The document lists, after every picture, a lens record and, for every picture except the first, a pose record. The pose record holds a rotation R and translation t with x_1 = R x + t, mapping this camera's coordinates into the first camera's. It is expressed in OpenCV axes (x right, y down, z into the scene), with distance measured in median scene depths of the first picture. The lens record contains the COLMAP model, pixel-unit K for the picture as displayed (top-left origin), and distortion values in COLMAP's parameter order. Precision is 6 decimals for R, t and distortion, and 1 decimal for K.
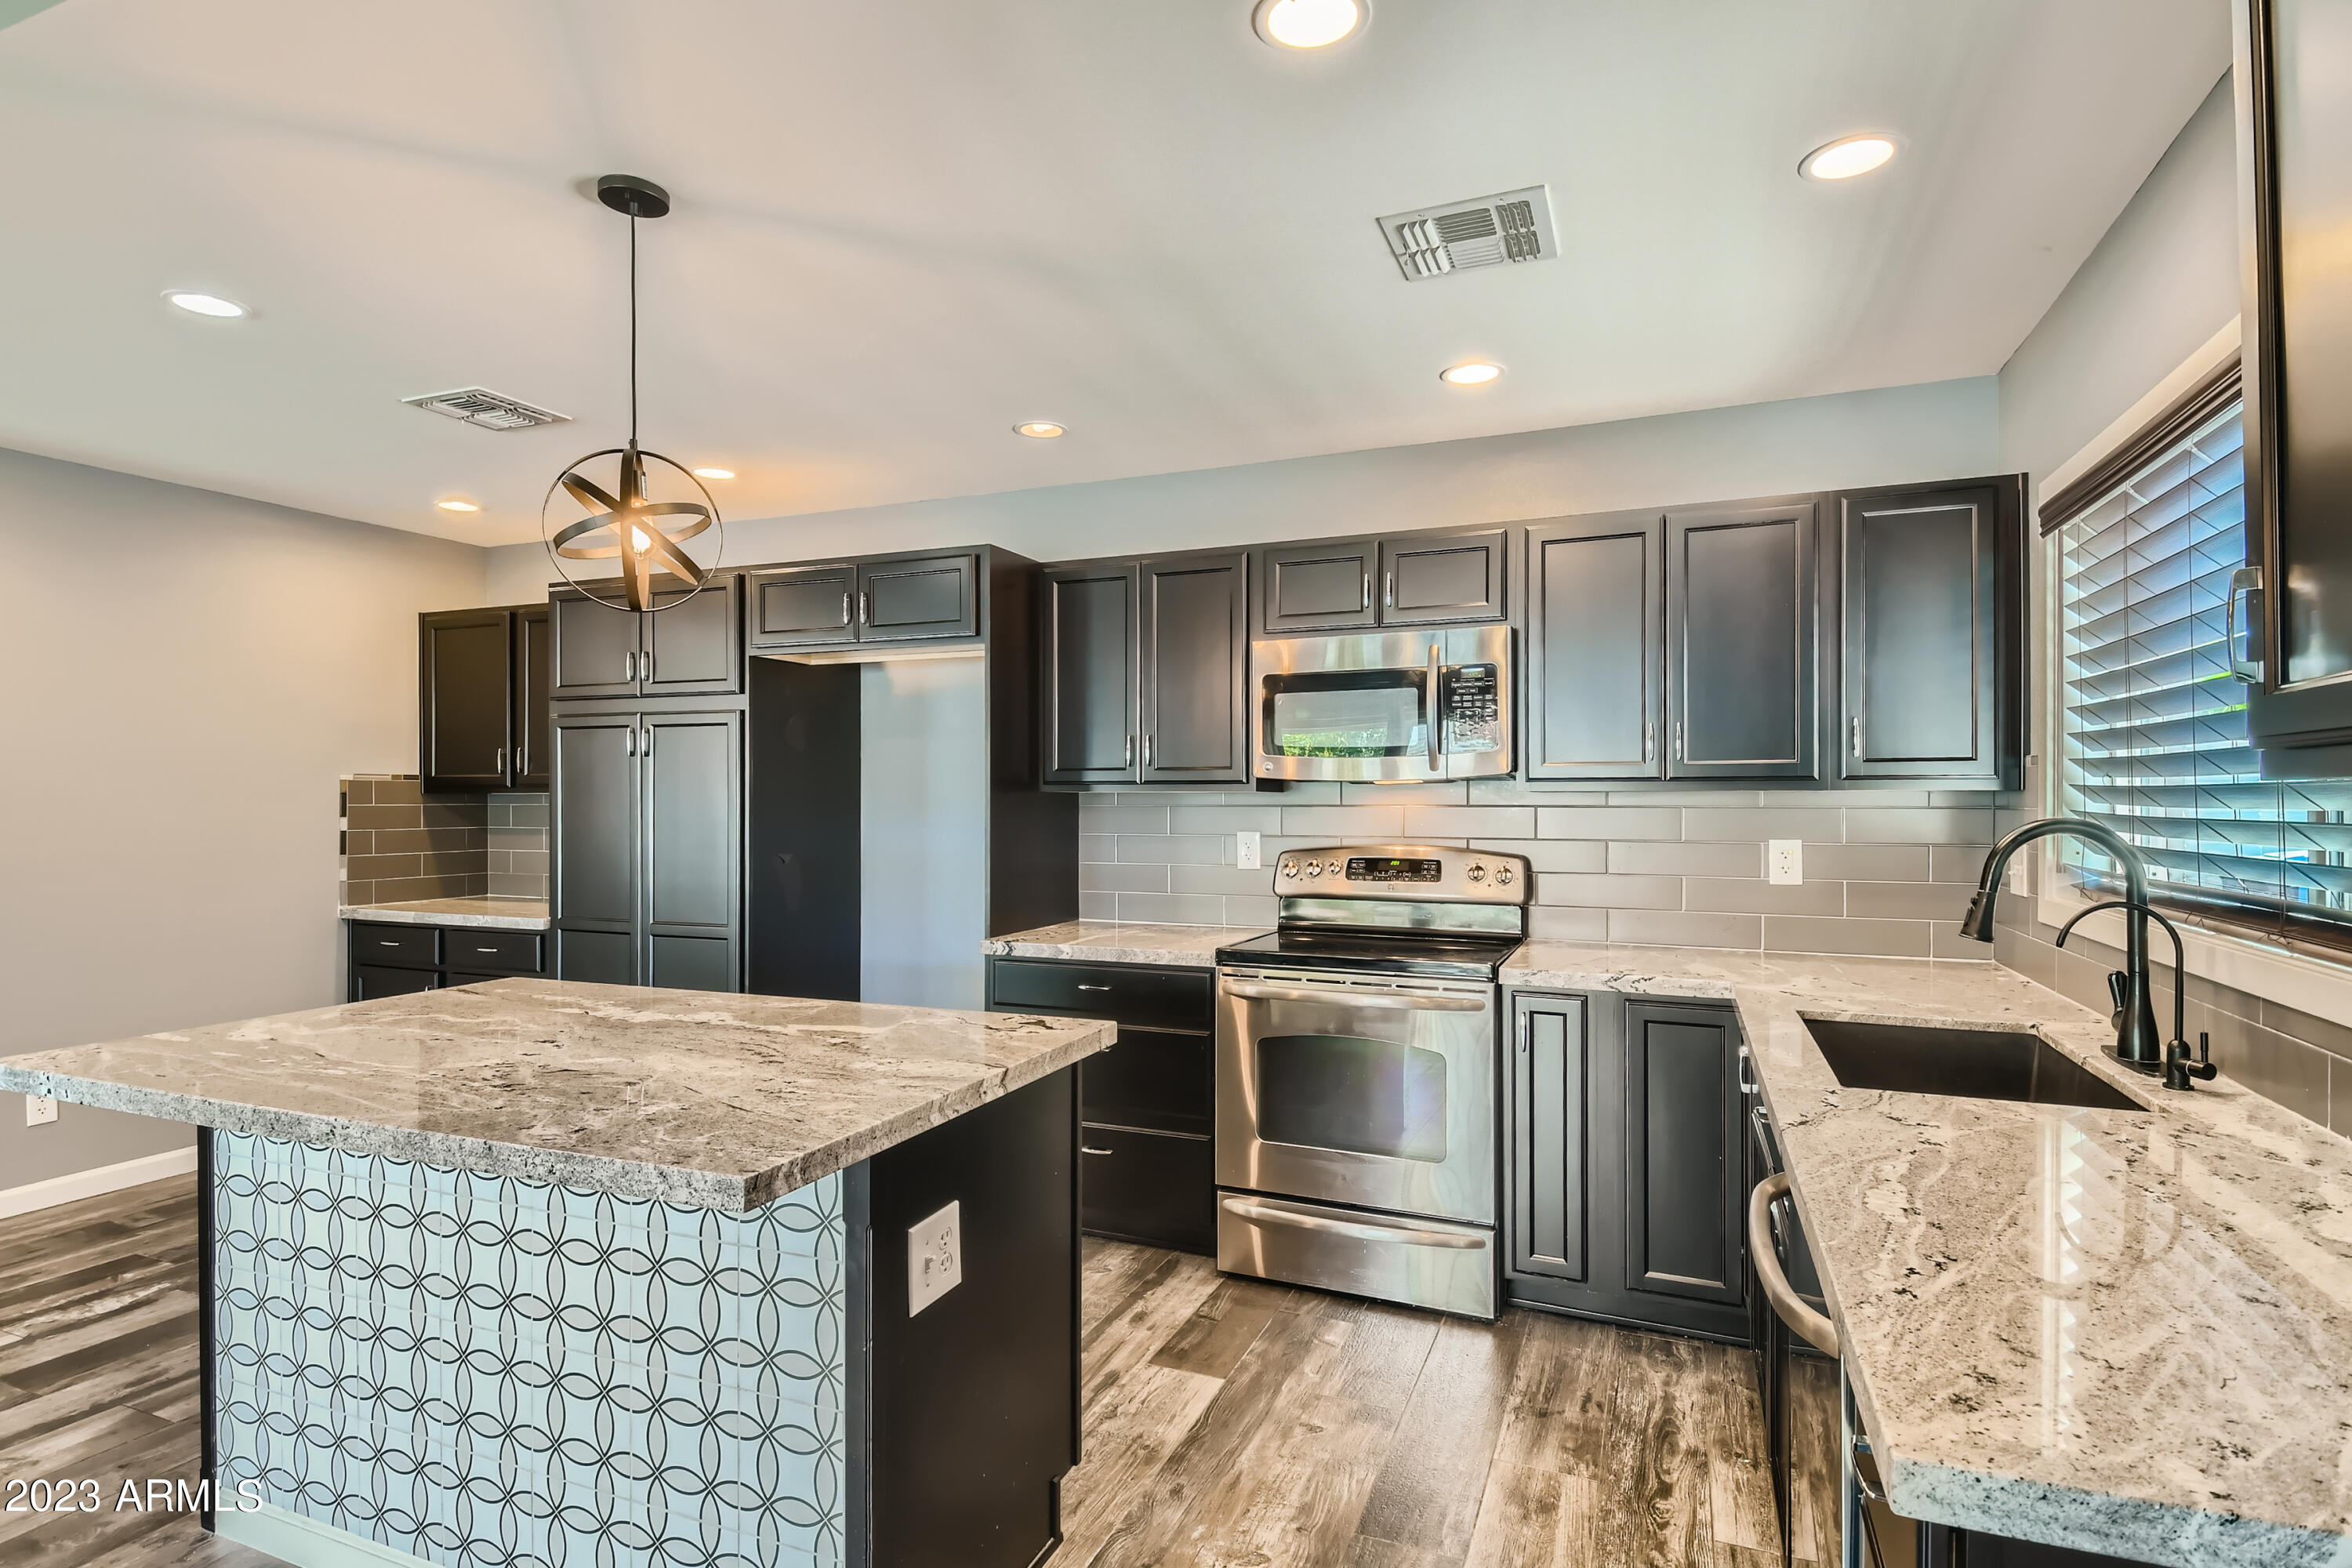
lens RADIAL K [[1201.4, 0, 1135.4], [0, 1201.4, 798.8], [0, 0, 1]] dist [0.041346, -0.035390]
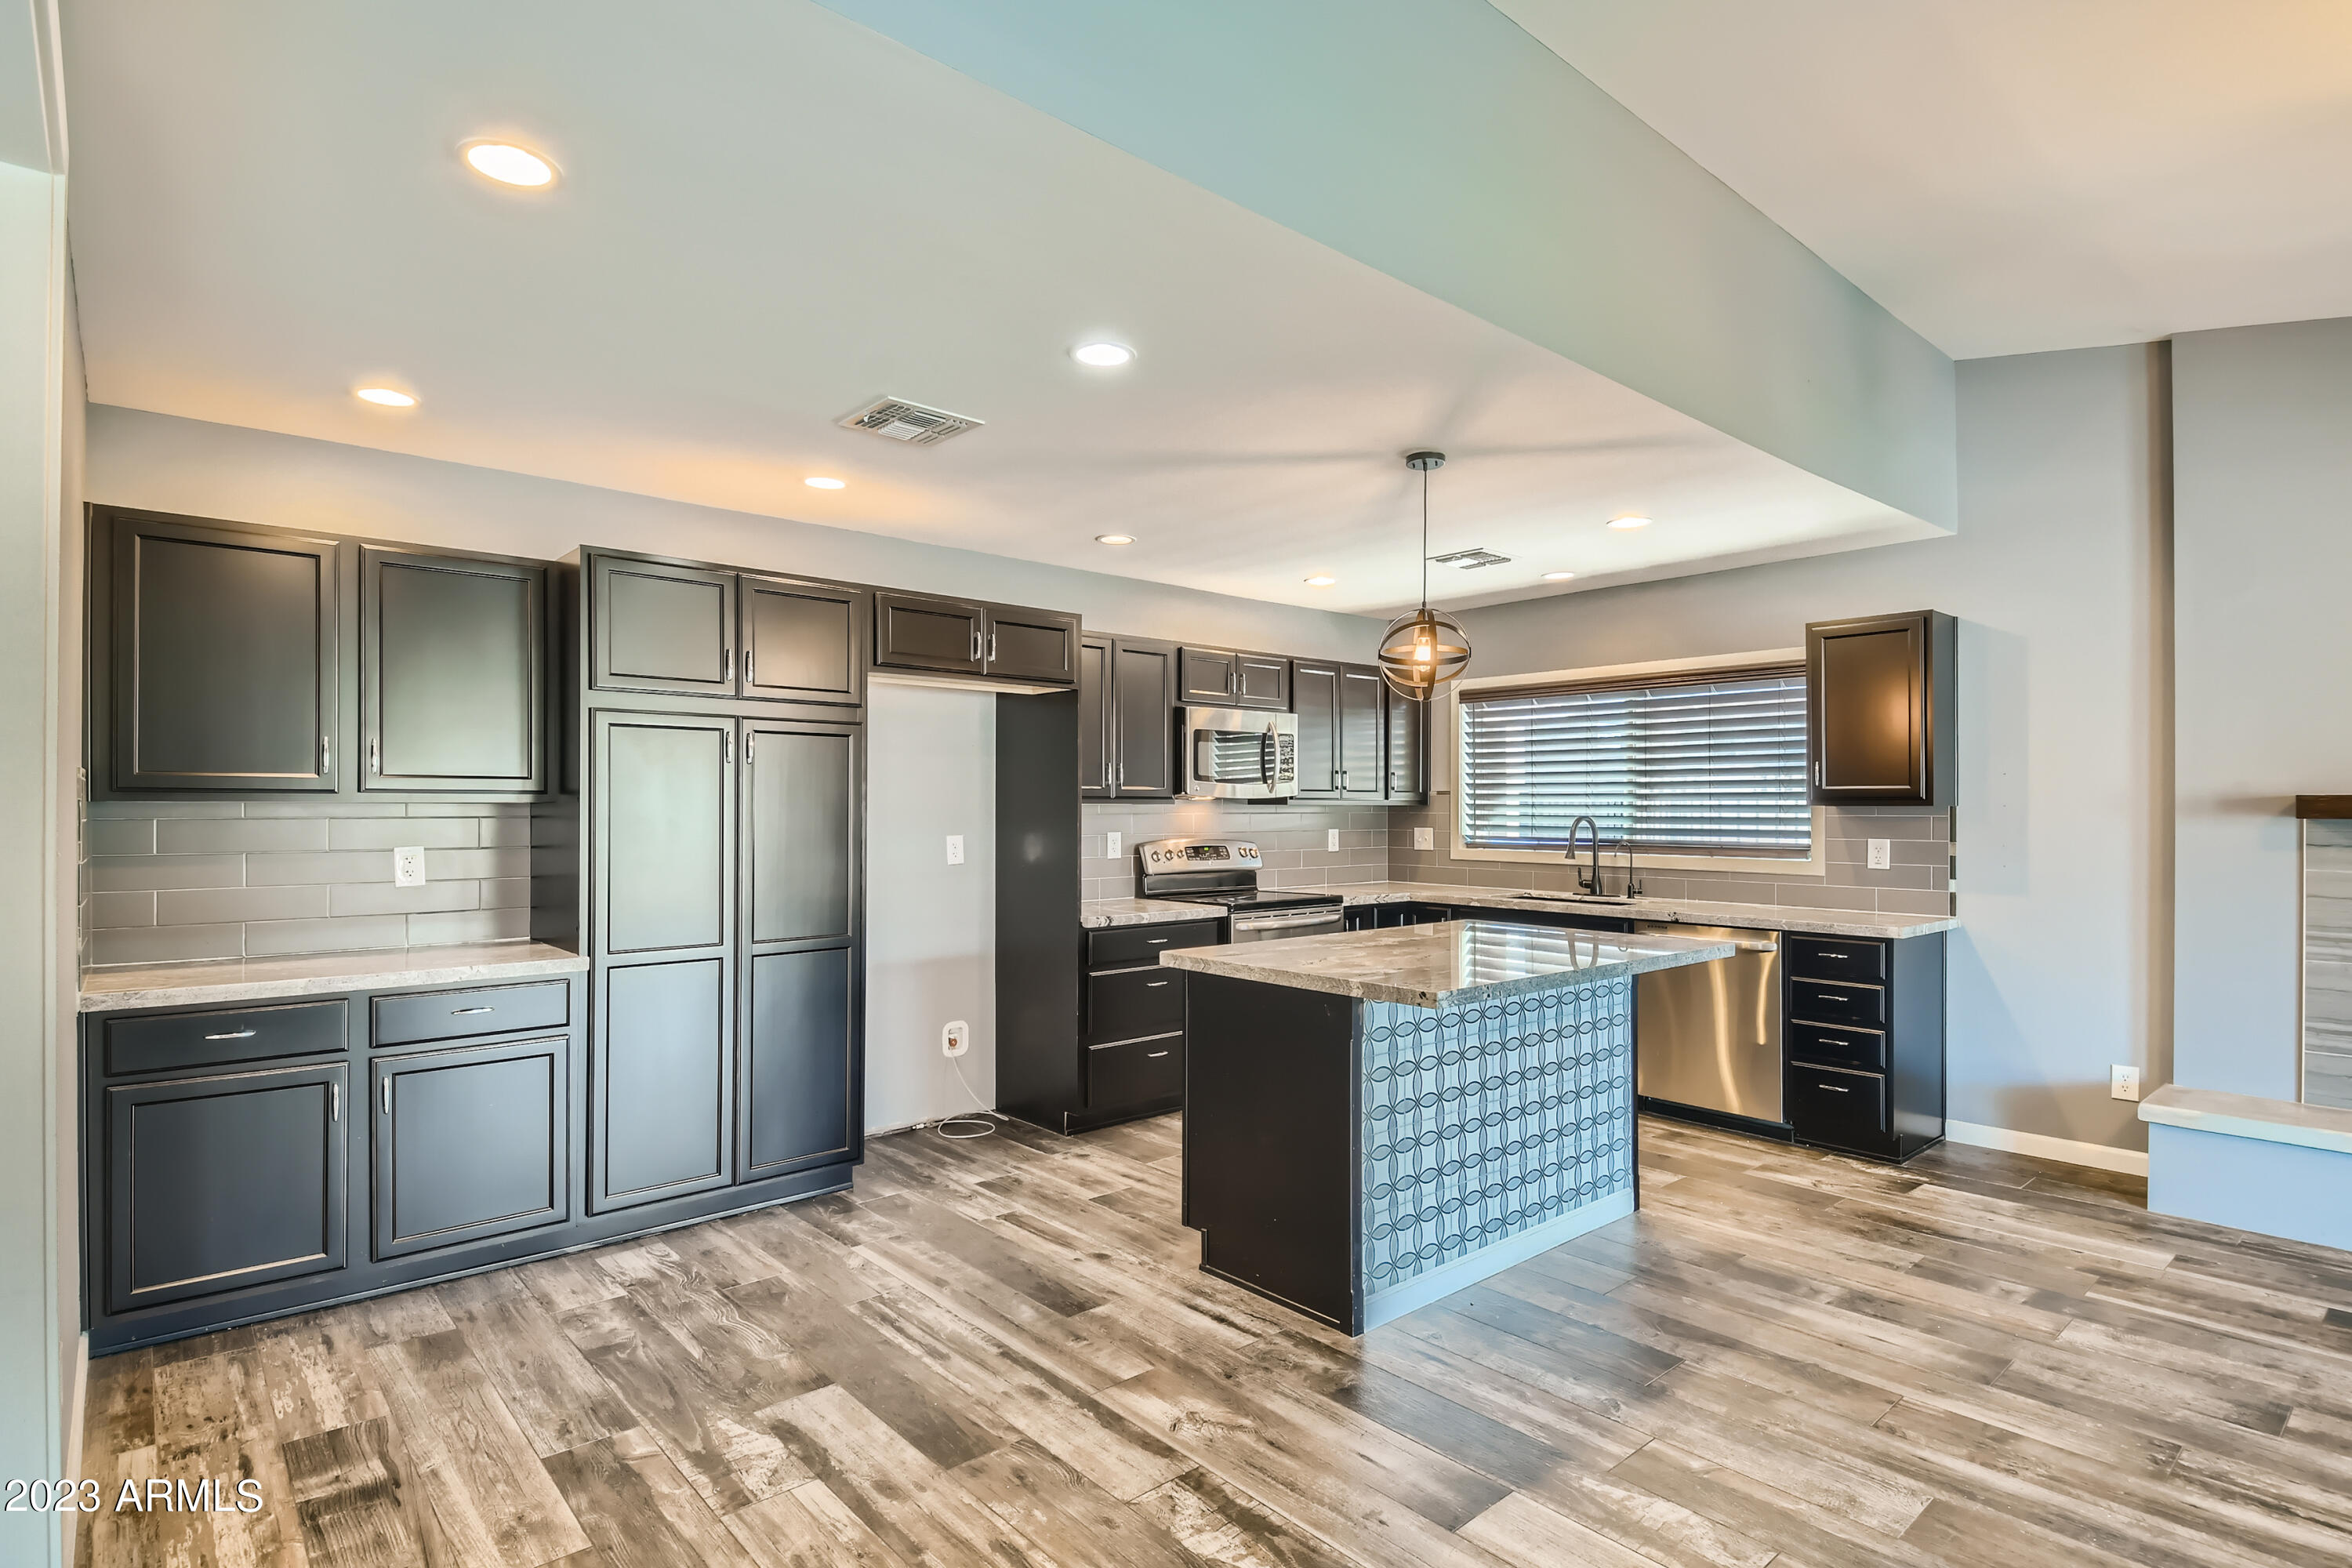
lens RADIAL K [[1165.3, 0, 1168.6], [0, 1165.3, 806.2], [0, 0, 1]] dist [0.041567, -0.032008]
pose [[0.433440, 0.003630, 0.901175, -1.200569], [-0.001074, 0.999993, -0.003511, 0.000577], [-0.901182, 0.000554, 0.433441, 0.353408]]
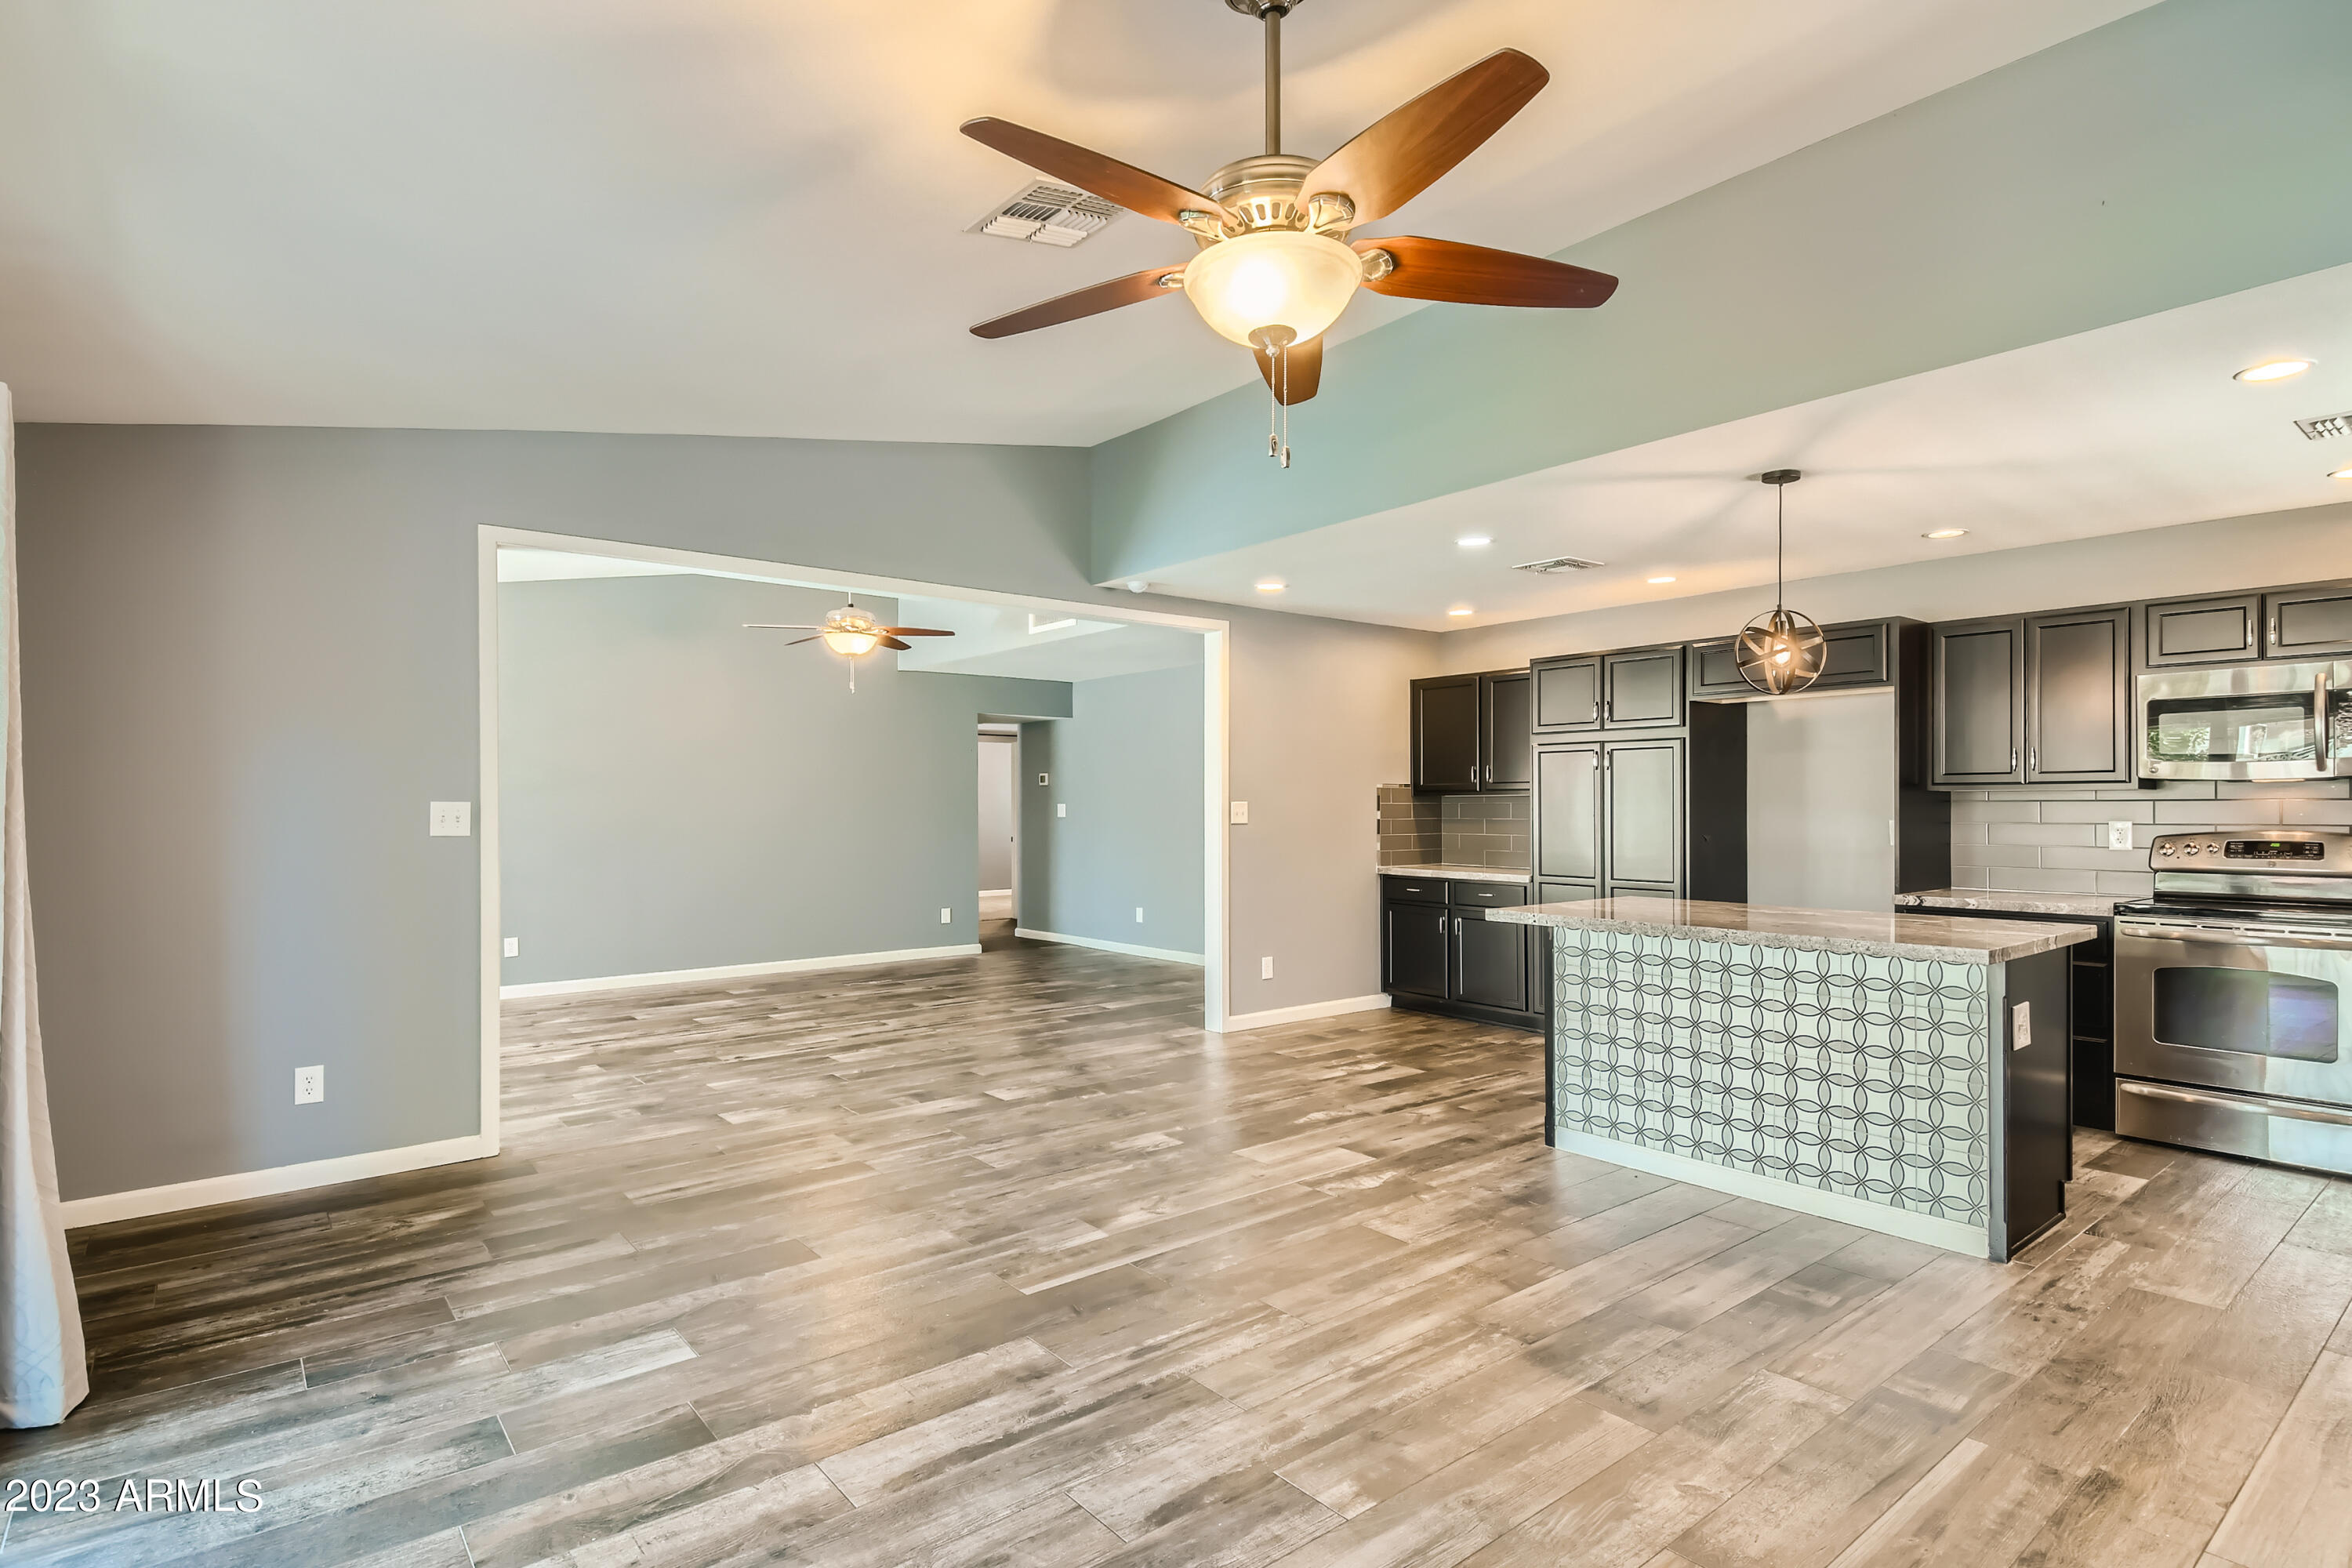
lens RADIAL K [[1165.3, 0, 1168.6], [0, 1165.3, 806.2], [0, 0, 1]] dist [0.041567, -0.032008]
pose [[0.885192, -0.001786, -0.465222, -0.235434], [0.002640, 0.999996, 0.001185, 0.008665], [0.465217, -0.002277, 0.885194, -0.628767]]
